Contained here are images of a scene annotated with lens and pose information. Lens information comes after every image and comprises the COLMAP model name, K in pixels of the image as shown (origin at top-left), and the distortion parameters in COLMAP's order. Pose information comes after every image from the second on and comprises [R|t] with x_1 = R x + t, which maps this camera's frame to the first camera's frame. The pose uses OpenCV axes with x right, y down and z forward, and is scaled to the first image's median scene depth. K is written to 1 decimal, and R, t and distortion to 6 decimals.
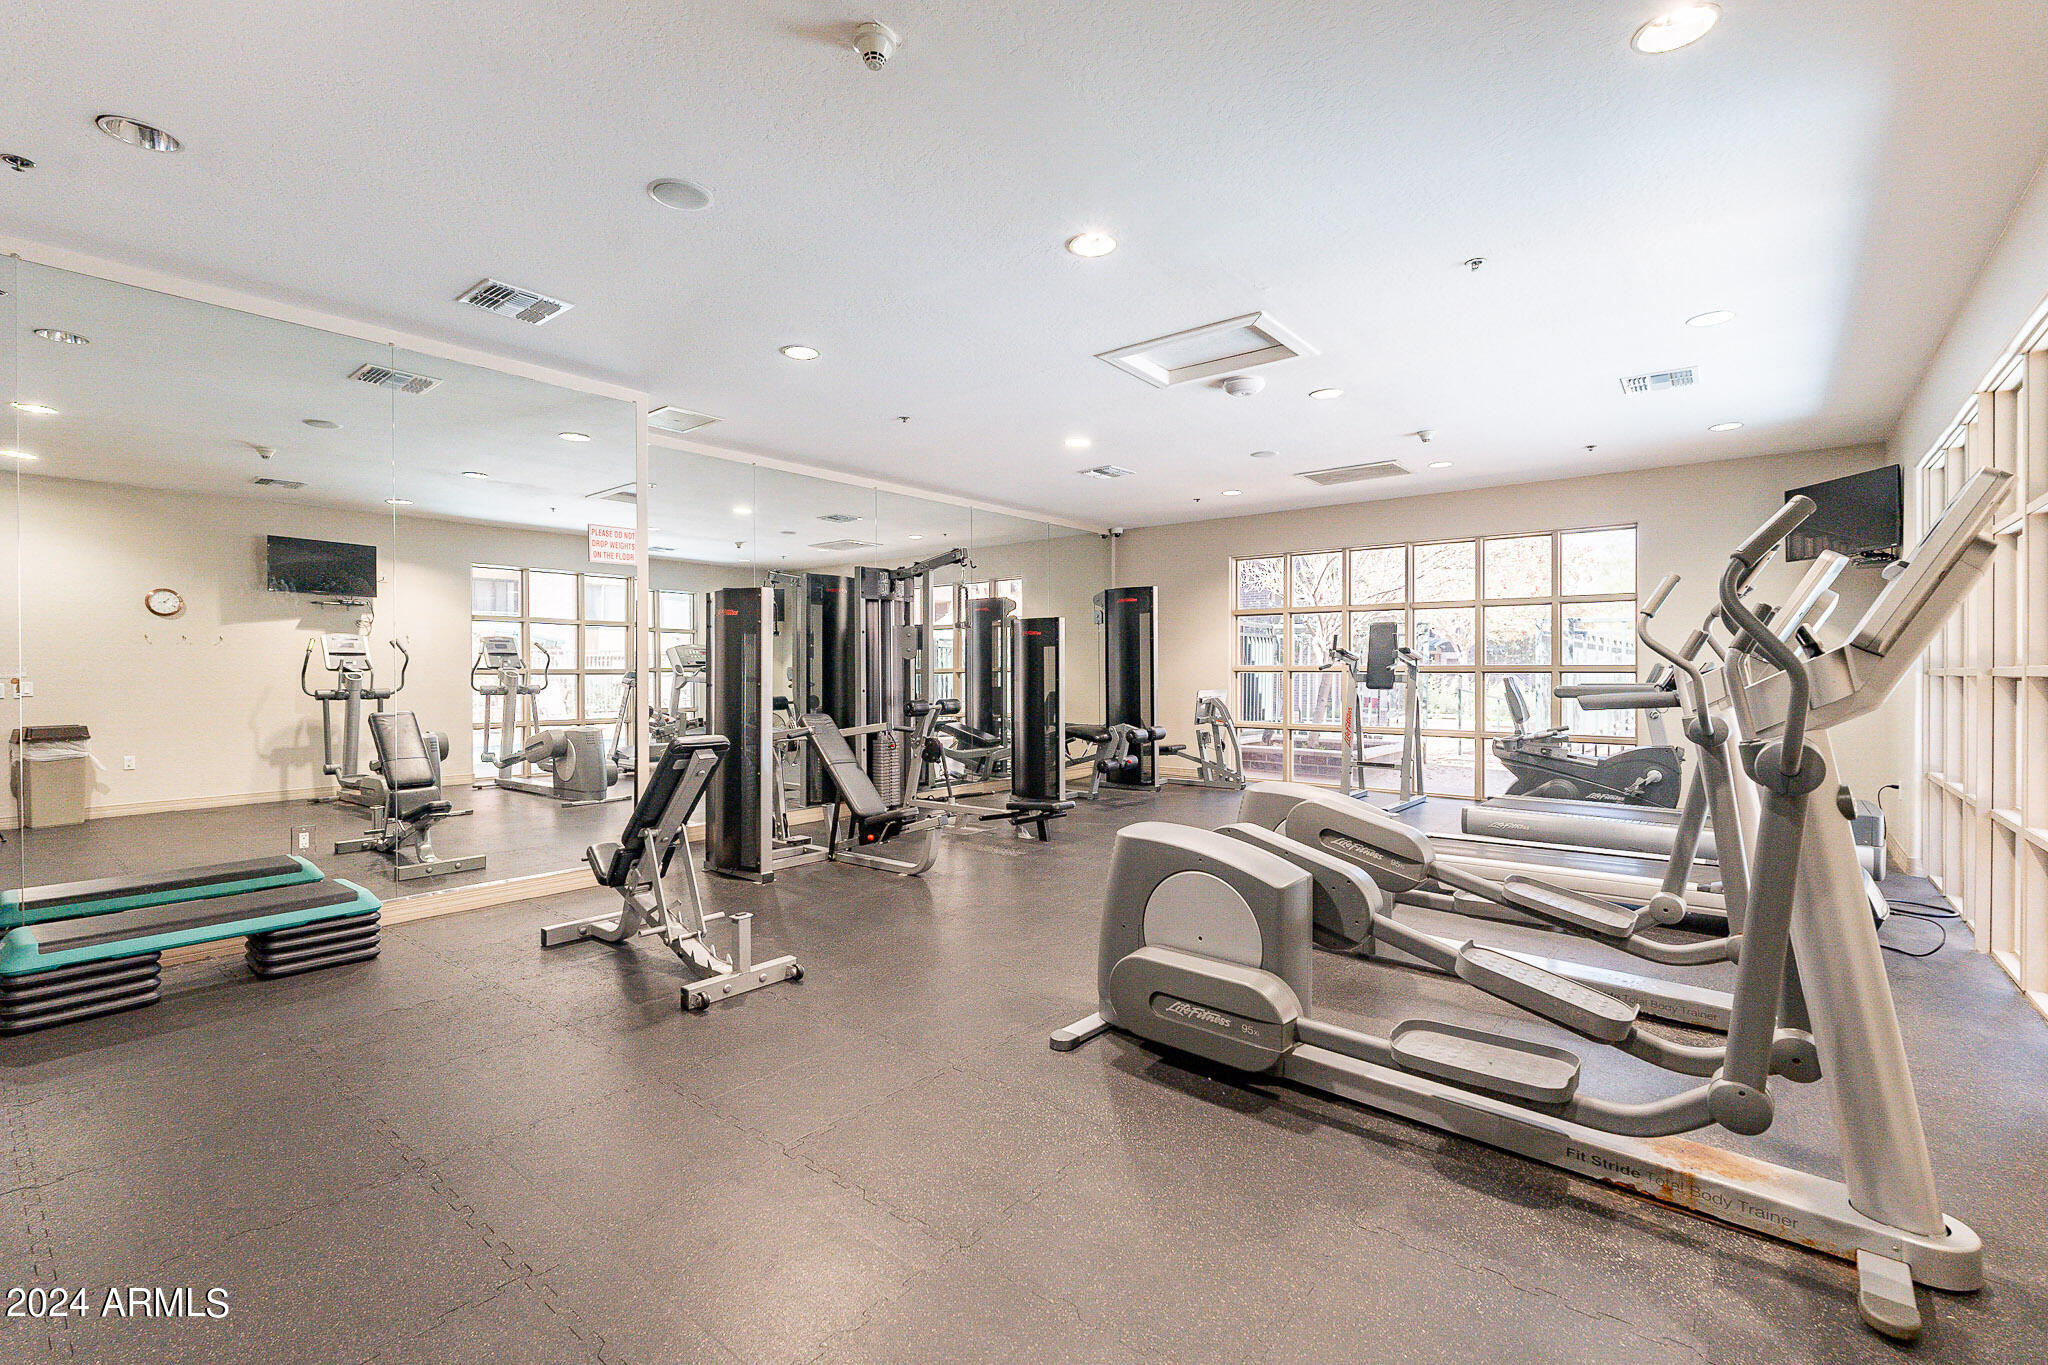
lens RADIAL K [[924.6, 0, 1023.7], [0, 924.6, 674.6], [0, 0, 1]] dist [0.001213, 0.000104]
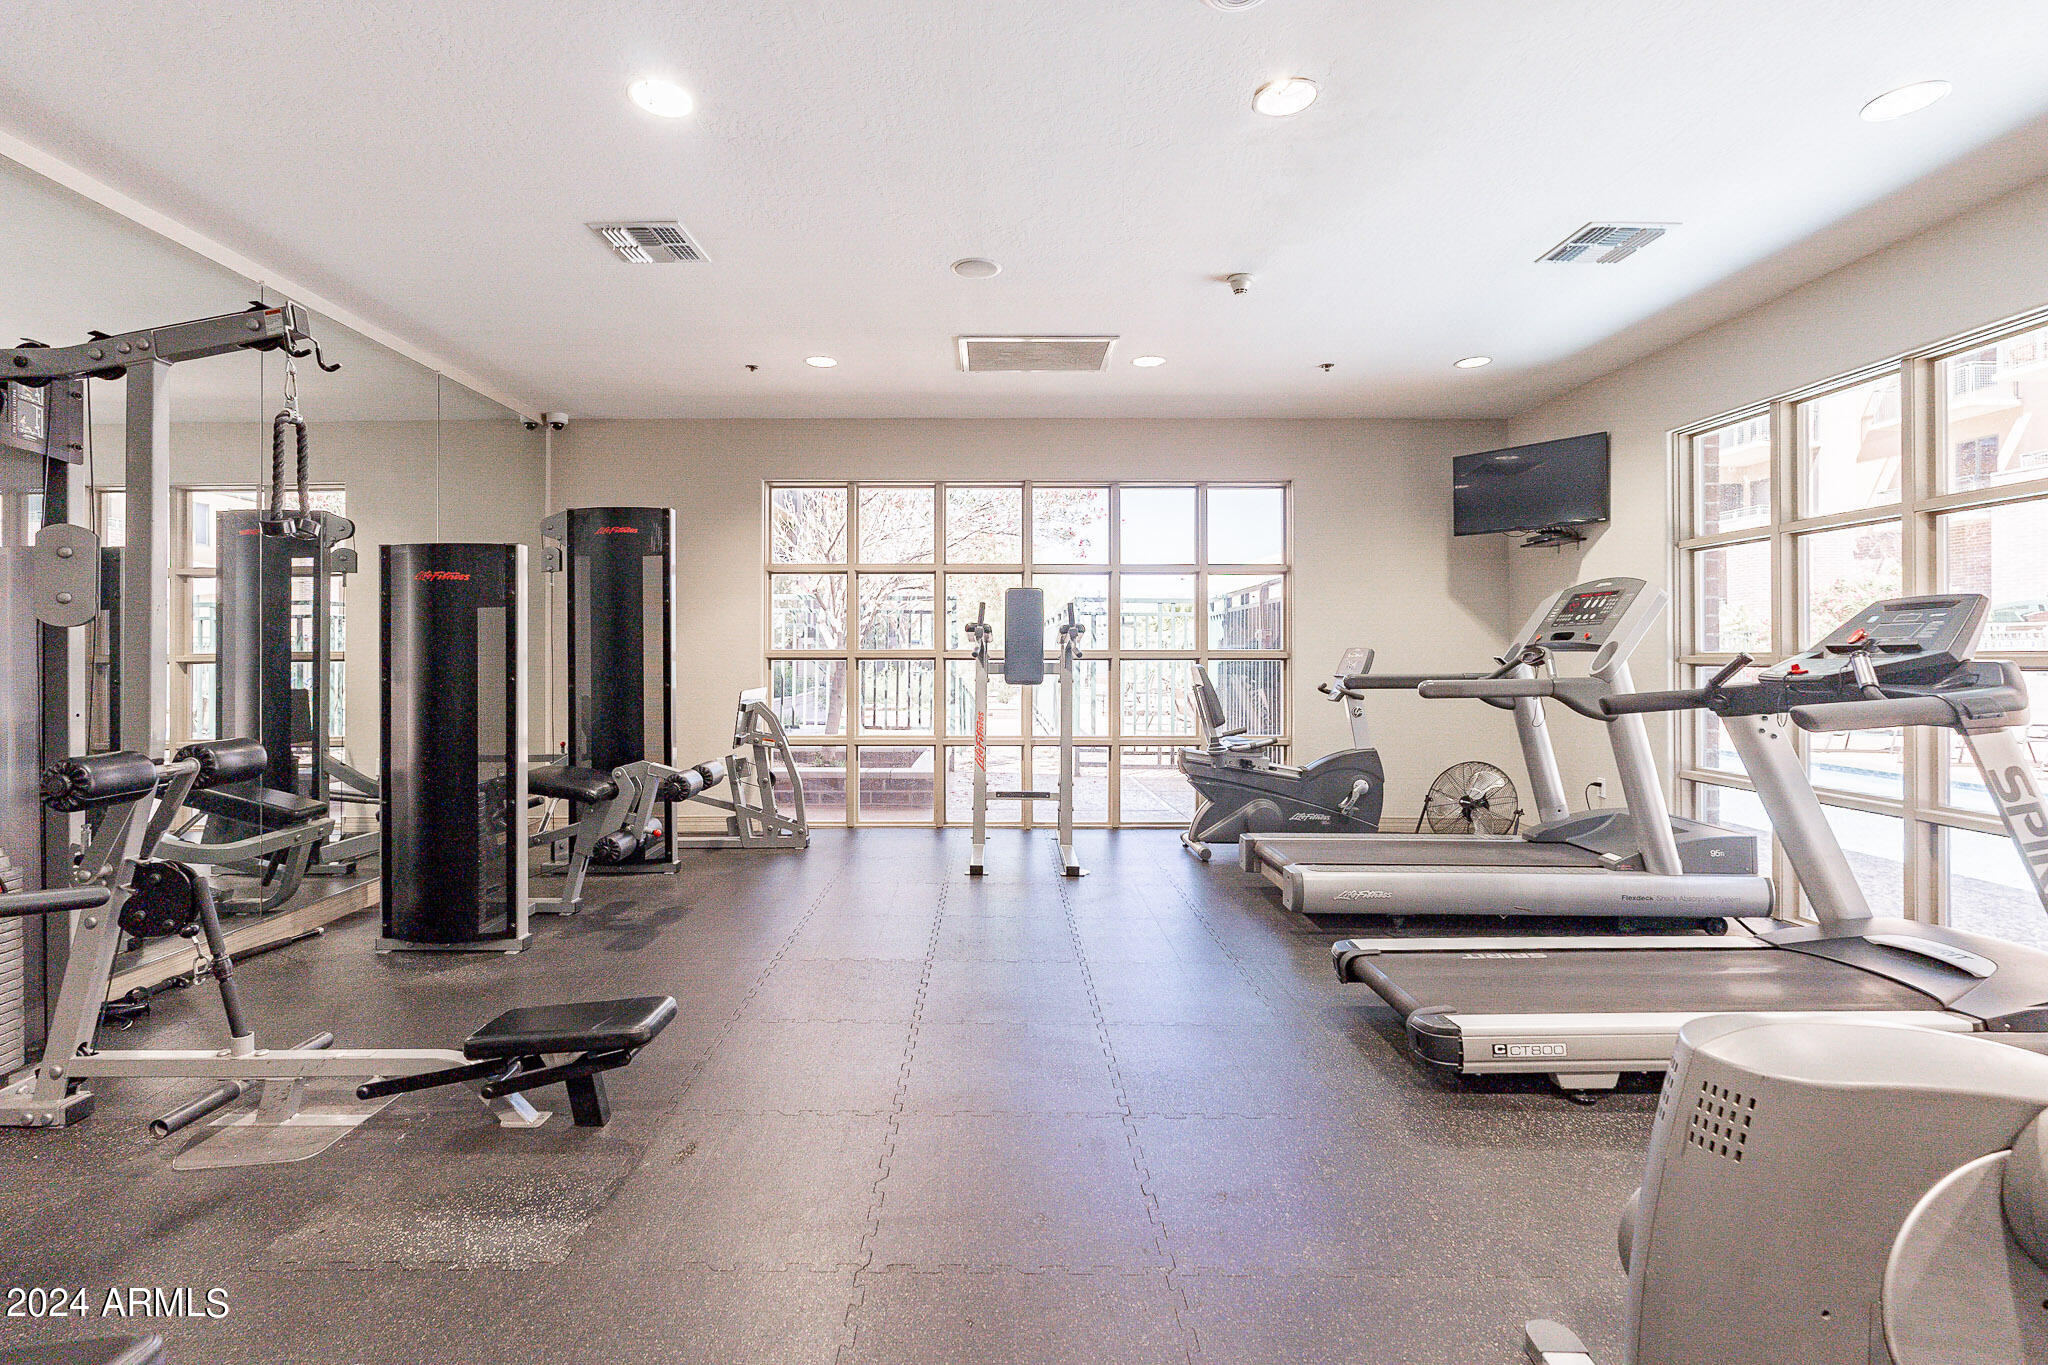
lens RADIAL K [[924.6, 0, 996.9], [0, 924.6, 647.9], [0, 0, 1]] dist [0.001213, 0.000104]
pose [[0.776884, 0.003153, 0.629636, -0.064900], [0.003631, 0.999948, -0.009488, -0.004877], [-0.629633, 0.009657, 0.776833, 0.471496]]
